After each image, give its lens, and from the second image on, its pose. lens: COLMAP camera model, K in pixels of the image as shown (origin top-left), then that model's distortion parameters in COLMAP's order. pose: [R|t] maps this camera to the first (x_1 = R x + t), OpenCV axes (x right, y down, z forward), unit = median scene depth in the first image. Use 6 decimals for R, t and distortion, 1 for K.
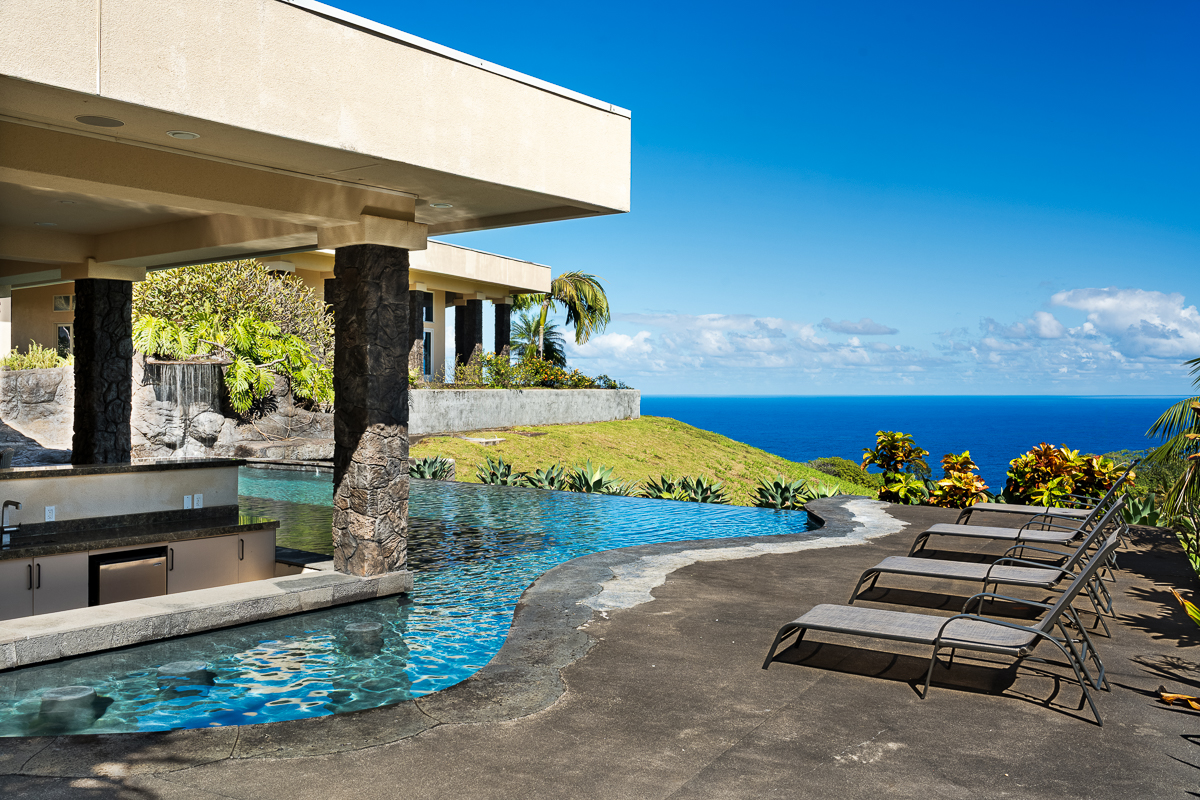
lens RADIAL K [[1093.4, 0, 600.0], [0, 1093.4, 400.0], [0, 0, 1]] dist [-0.000350, 0.007058]
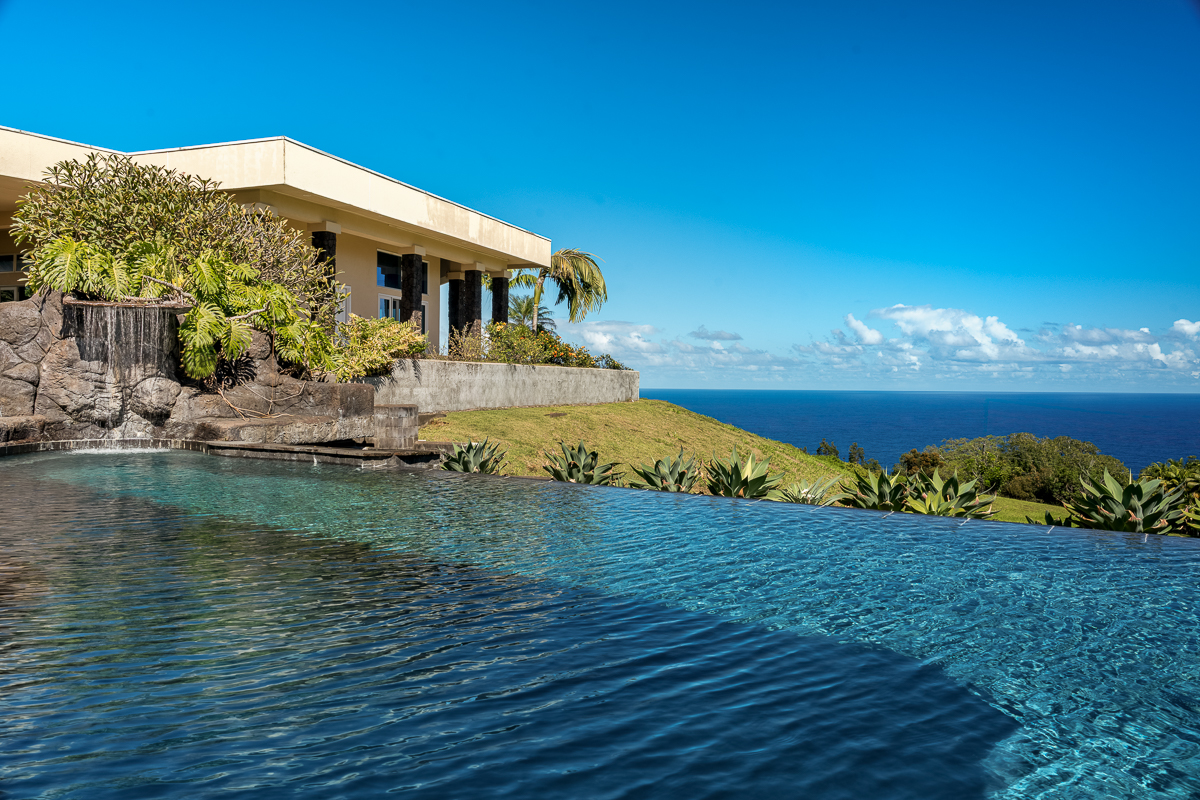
lens RADIAL K [[960.1, 0, 600.0], [0, 960.1, 400.0], [0, 0, 1]] dist [0.009580, -0.004202]
pose [[0.998404, 0.005342, 0.056218, -0.097505], [-0.005908, 0.999934, 0.009903, 0.017036], [-0.056162, -0.010219, 0.998369, 0.333215]]
